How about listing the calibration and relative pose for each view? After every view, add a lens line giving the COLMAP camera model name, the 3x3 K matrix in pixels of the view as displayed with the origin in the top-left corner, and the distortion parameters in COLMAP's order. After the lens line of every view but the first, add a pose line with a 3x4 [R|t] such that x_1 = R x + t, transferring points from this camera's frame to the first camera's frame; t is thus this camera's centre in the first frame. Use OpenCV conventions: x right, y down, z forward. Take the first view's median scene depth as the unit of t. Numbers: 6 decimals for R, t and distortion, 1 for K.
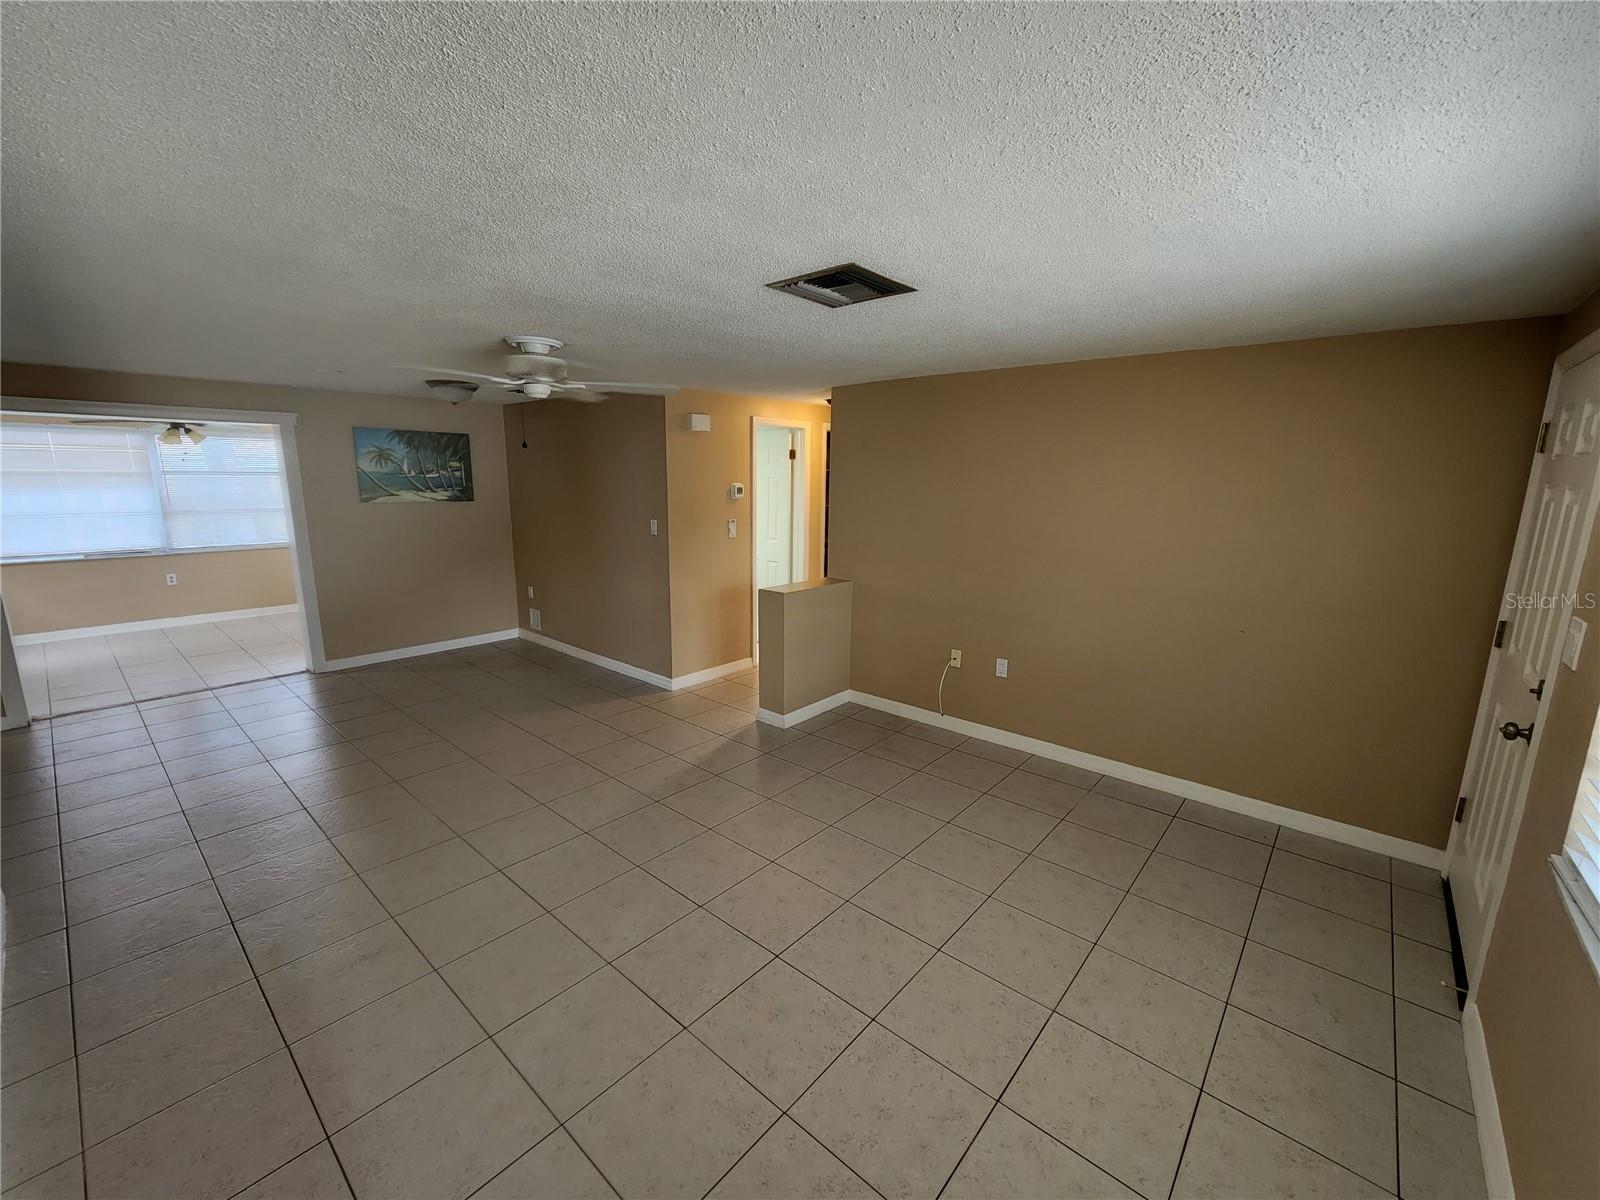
lens RADIAL K [[658.0, 0, 799.3], [0, 658.0, 604.8], [0, 0, 1]] dist [-0.002937, -0.000143]
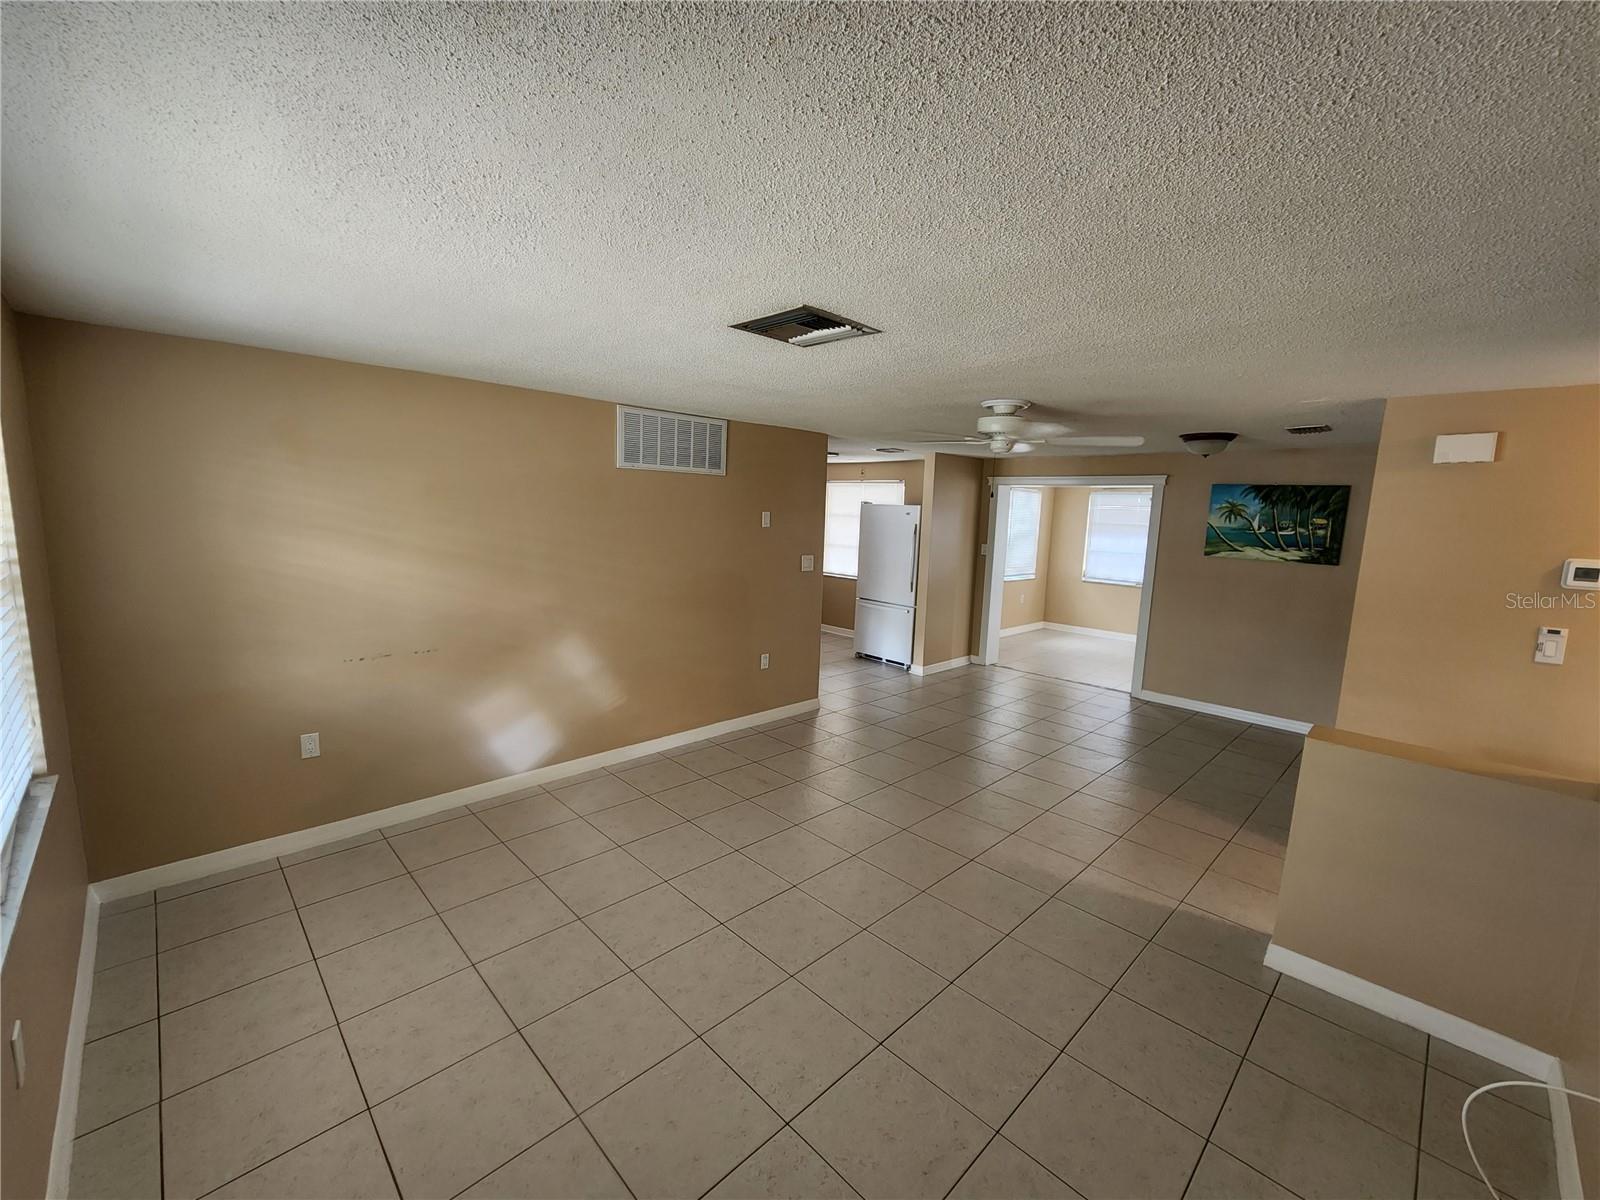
lens RADIAL K [[658.0, 0, 800.1], [0, 658.0, 597.6], [0, 0, 1]] dist [-0.002937, -0.000143]
pose [[-0.075806, 0.120482, -0.989817, 0.410375], [-0.227589, 0.964379, 0.134816, -0.082282], [0.970802, 0.235492, -0.045686, 0.421979]]
